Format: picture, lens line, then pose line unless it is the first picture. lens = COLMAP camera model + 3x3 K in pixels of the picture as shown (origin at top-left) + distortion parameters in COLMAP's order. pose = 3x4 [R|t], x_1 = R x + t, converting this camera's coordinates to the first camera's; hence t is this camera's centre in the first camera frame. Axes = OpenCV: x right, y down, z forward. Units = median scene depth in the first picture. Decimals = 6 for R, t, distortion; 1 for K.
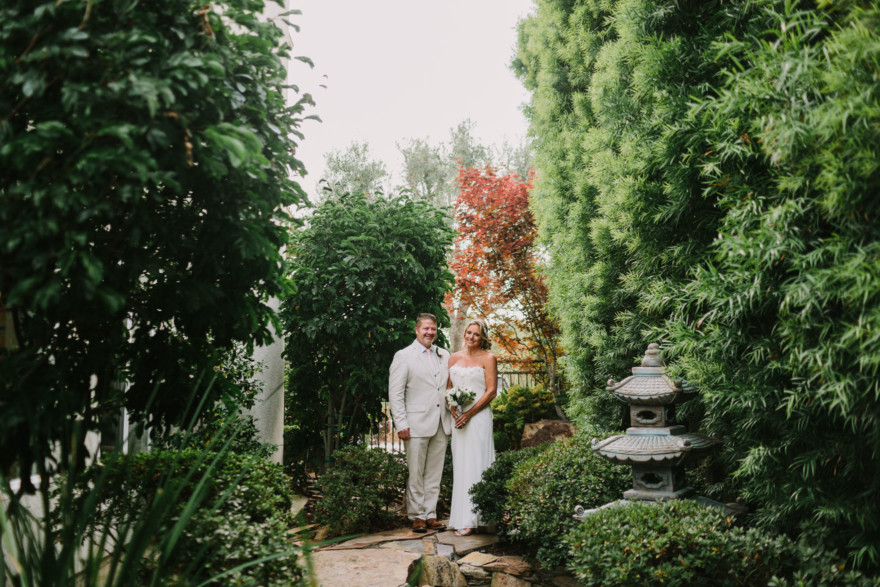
lens RADIAL K [[878.9, 0, 424.7], [0, 878.9, 292.2], [0, 0, 1]] dist [0.036116, 0.000000]
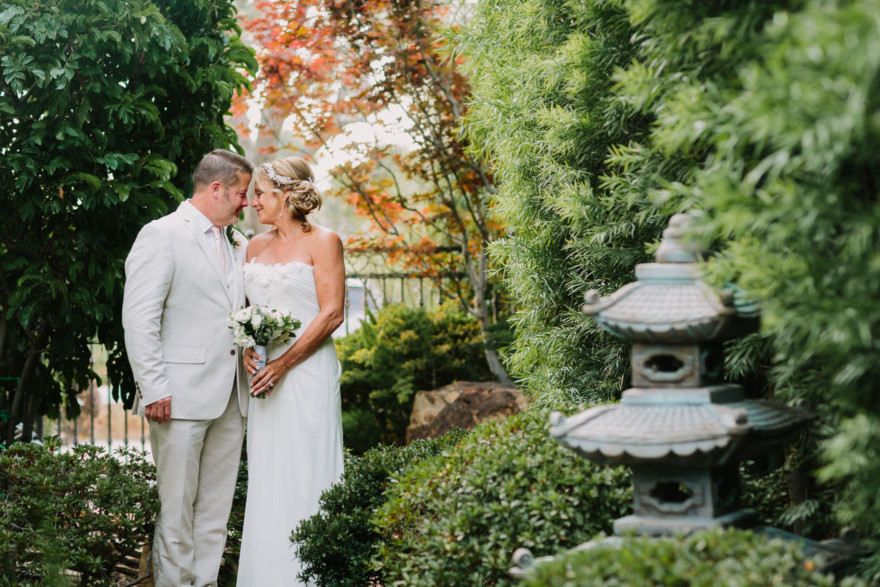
lens RADIAL K [[2196.1, 0, 441.0], [0, 2196.1, 288.9], [0, 0, 1]] dist [0.097599, 0.000000]
pose [[0.992434, -0.006206, 0.122620, -0.012479], [-0.005807, 0.995232, 0.097368, -0.013293], [-0.122639, -0.097343, 0.987666, -0.127361]]
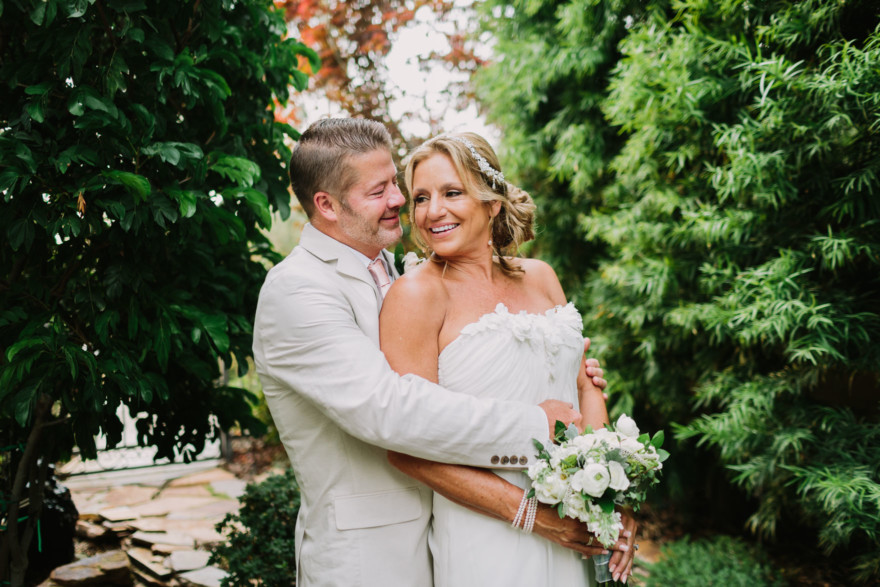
lens RADIAL K [[878.9, 0, 453.5], [0, 878.9, 273.1], [0, 0, 1]] dist [0.036116, 0.000000]
pose [[0.931549, -0.033283, 0.362090, -0.067954], [-0.000762, 0.995621, 0.093476, 0.054989], [-0.363616, -0.087353, 0.927444, 0.870792]]
